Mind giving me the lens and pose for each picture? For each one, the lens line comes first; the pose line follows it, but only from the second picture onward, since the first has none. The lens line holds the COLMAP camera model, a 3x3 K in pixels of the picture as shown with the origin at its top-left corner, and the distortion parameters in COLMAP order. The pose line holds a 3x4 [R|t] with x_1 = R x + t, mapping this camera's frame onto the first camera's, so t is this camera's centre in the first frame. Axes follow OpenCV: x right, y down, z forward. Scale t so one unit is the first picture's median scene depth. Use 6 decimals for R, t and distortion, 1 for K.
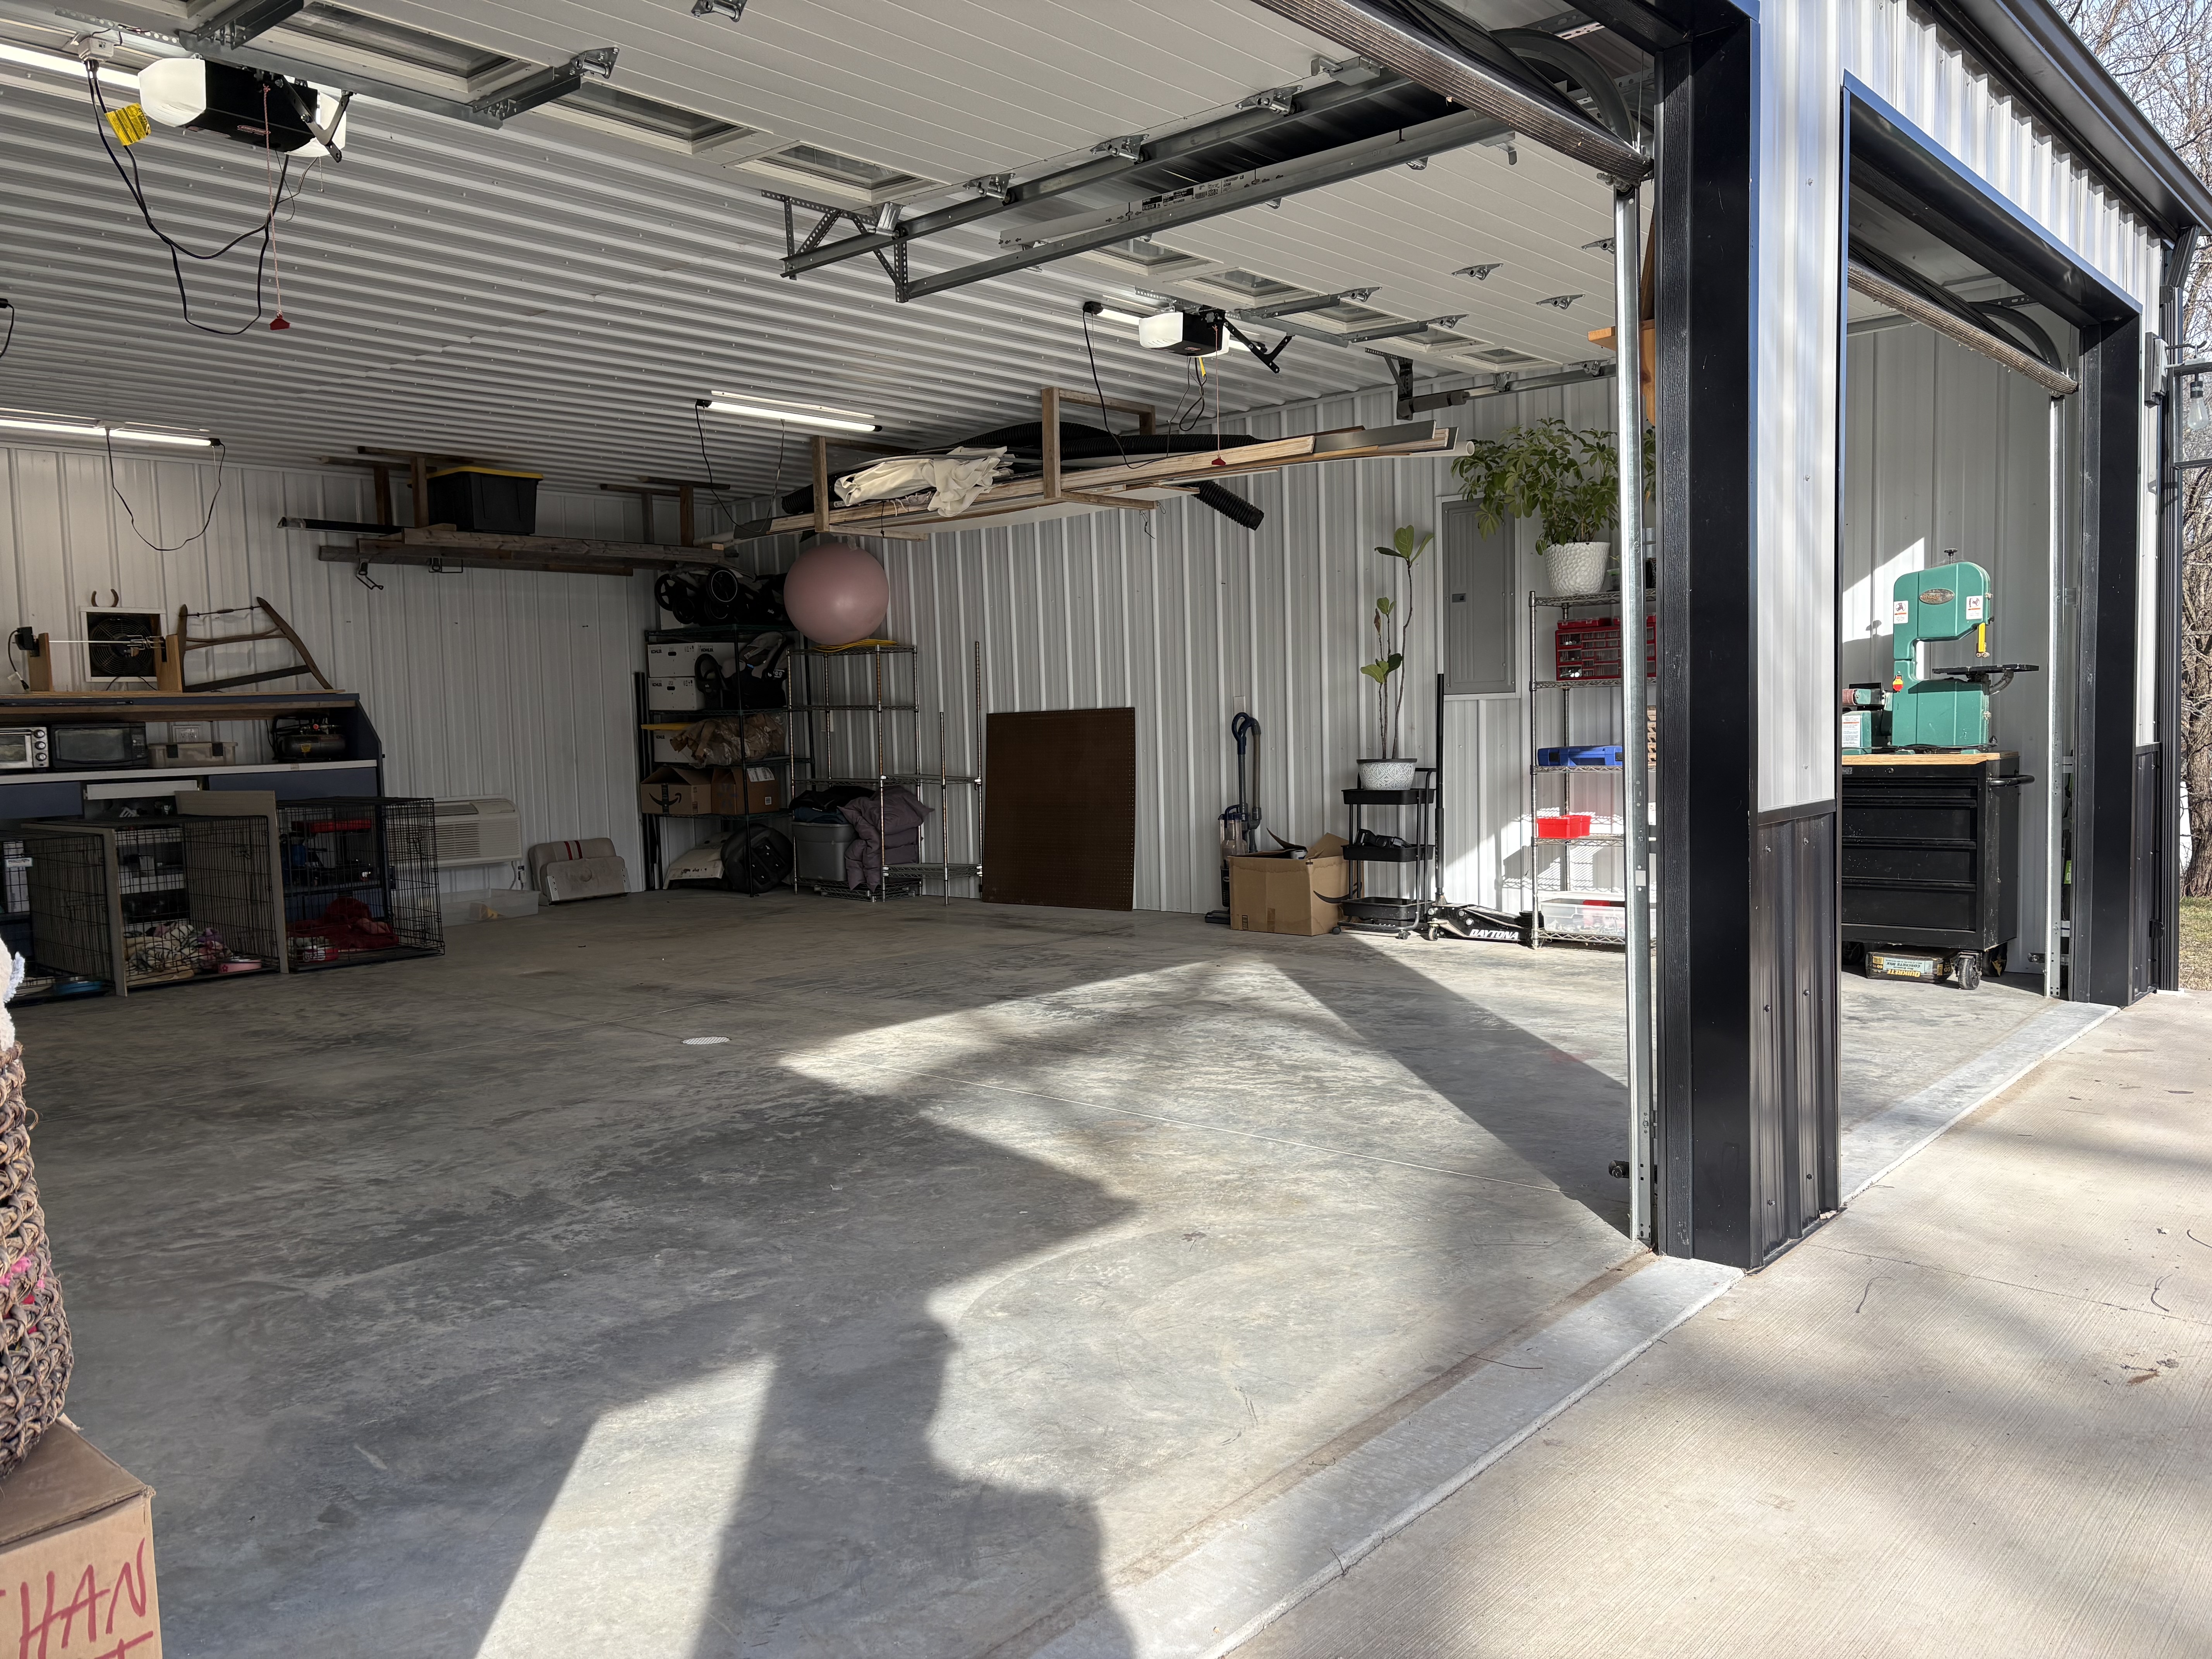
lens RADIAL K [[1681.5, 0, 1111.3], [0, 1681.5, 837.0], [0, 0, 1]] dist [0.046967, -0.050766]
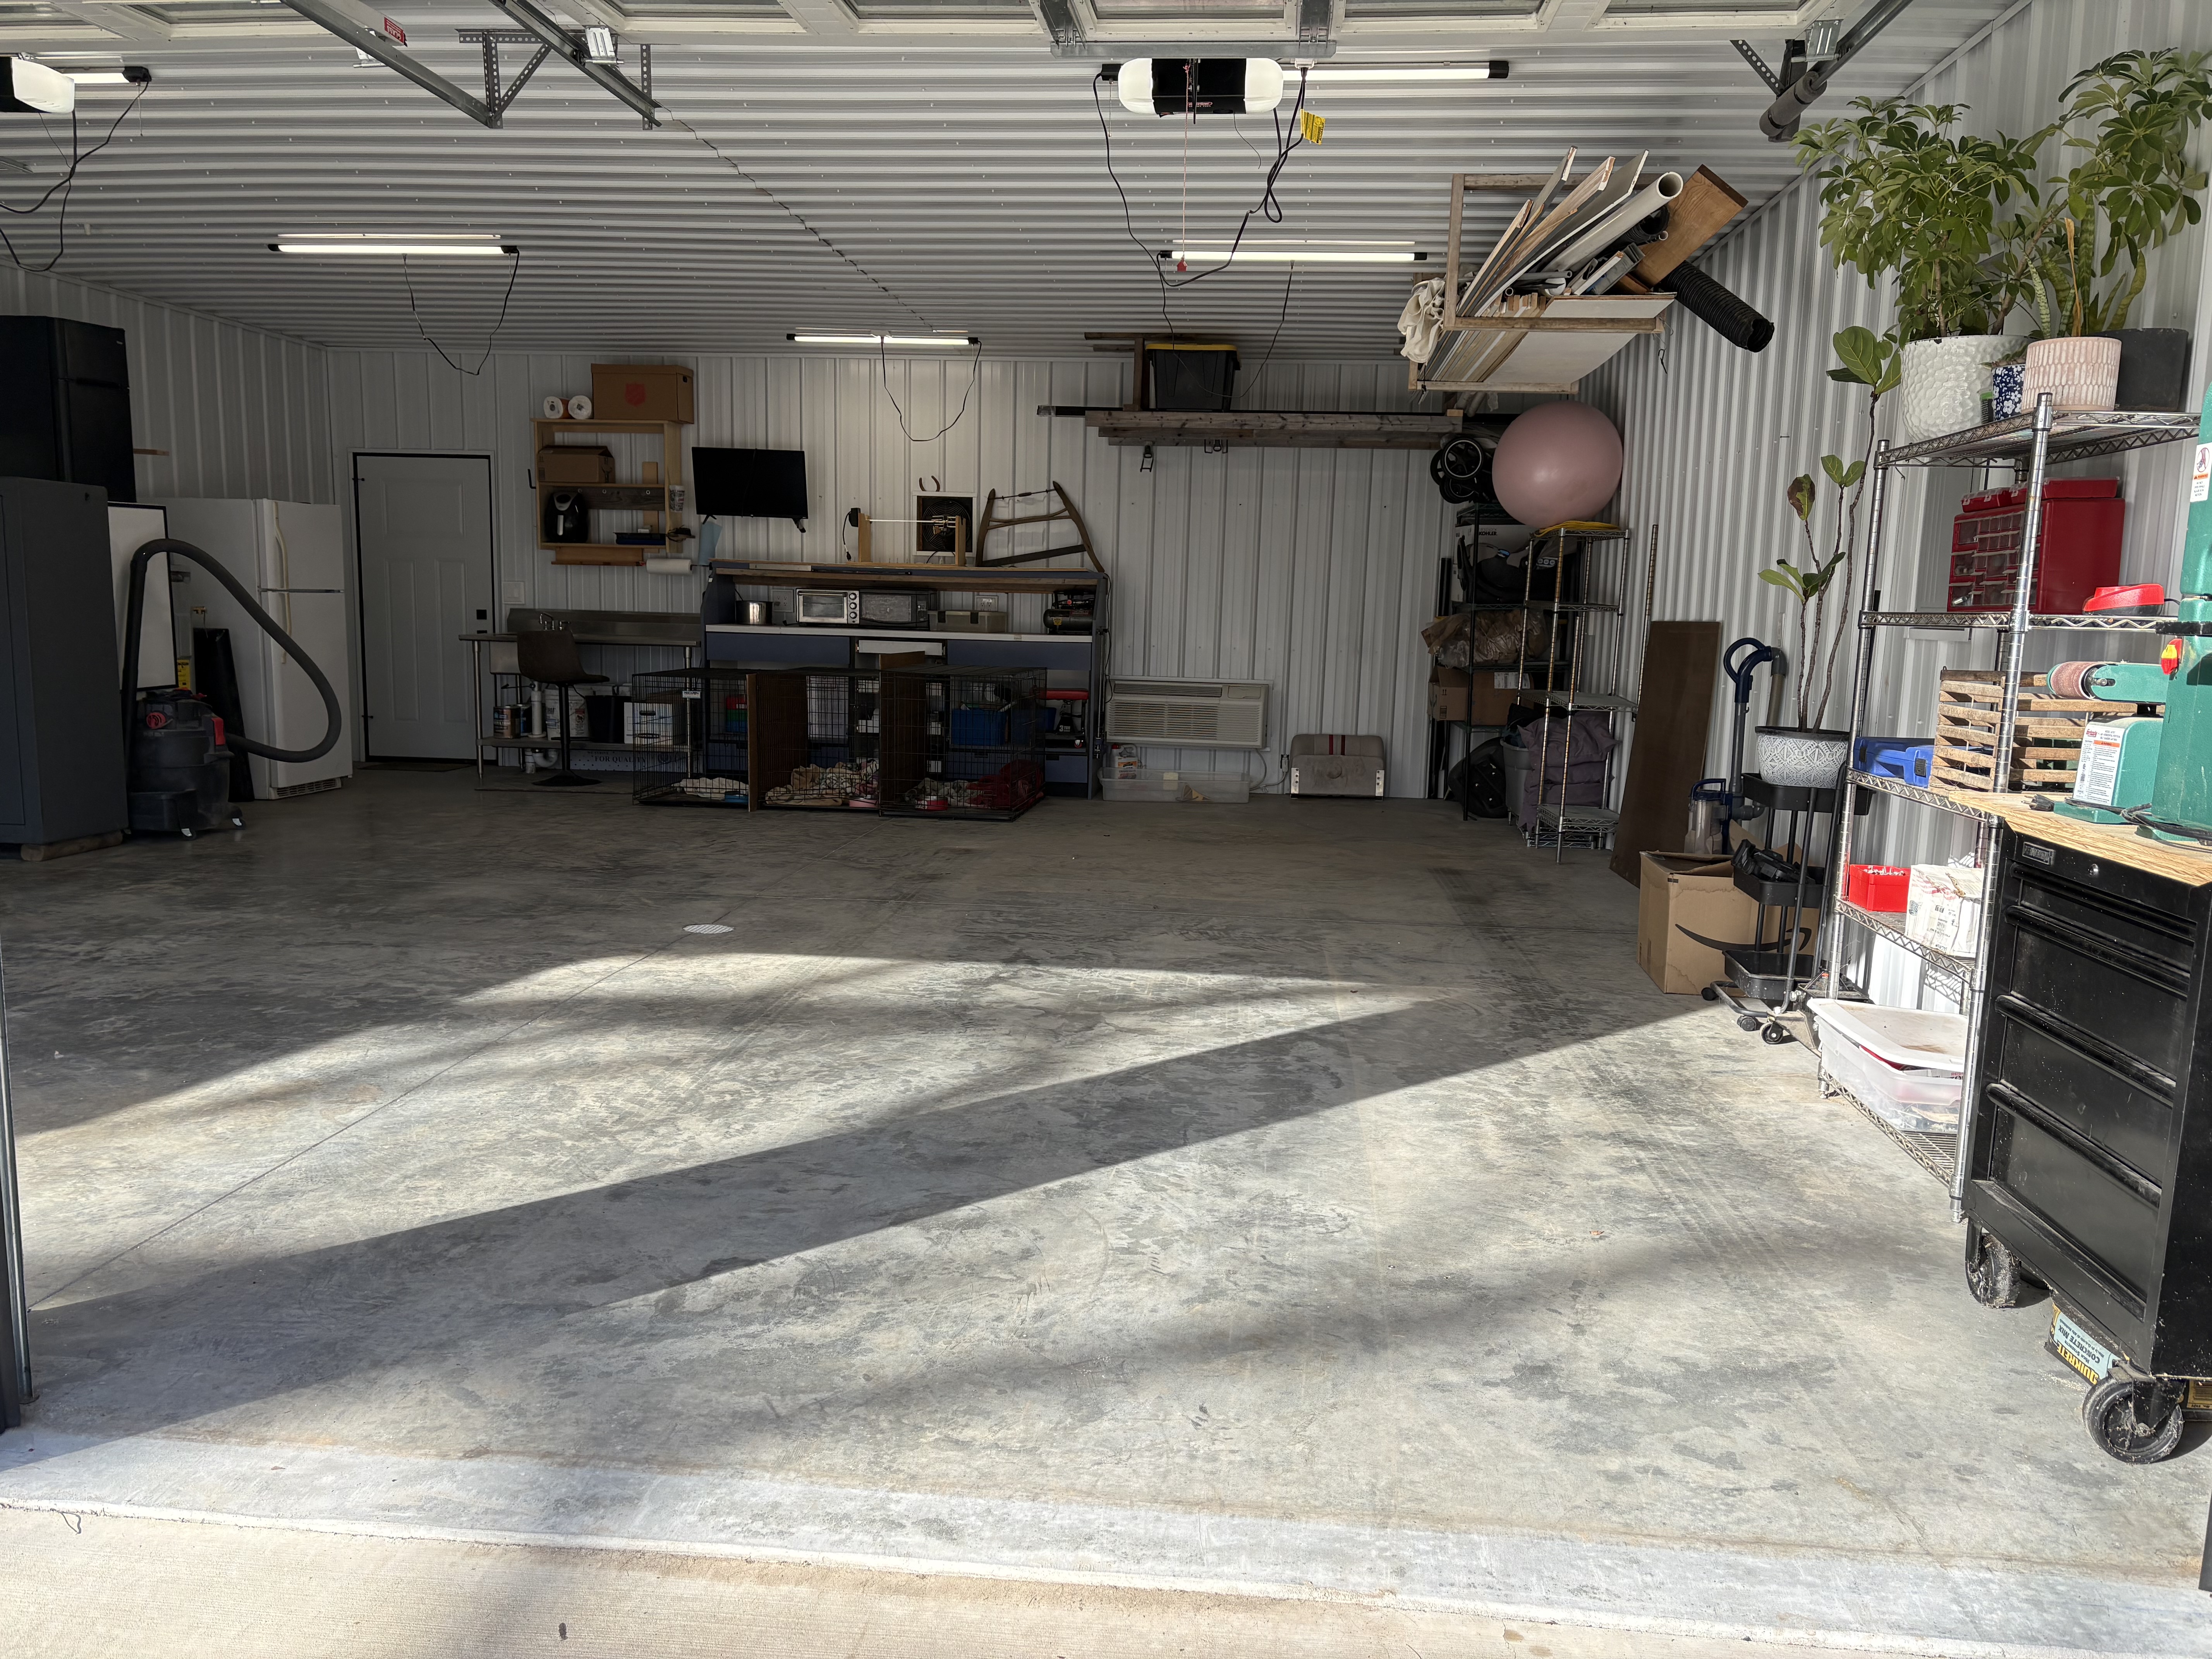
lens RADIAL K [[1681.5, 0, 1117.6], [0, 1681.5, 852.5], [0, 0, 1]] dist [0.046967, -0.050766]
pose [[0.585137, 0.163263, -0.794330, 0.973252], [-0.101098, 0.986569, 0.128302, -0.107820], [0.804608, 0.005231, 0.593784, 0.863175]]
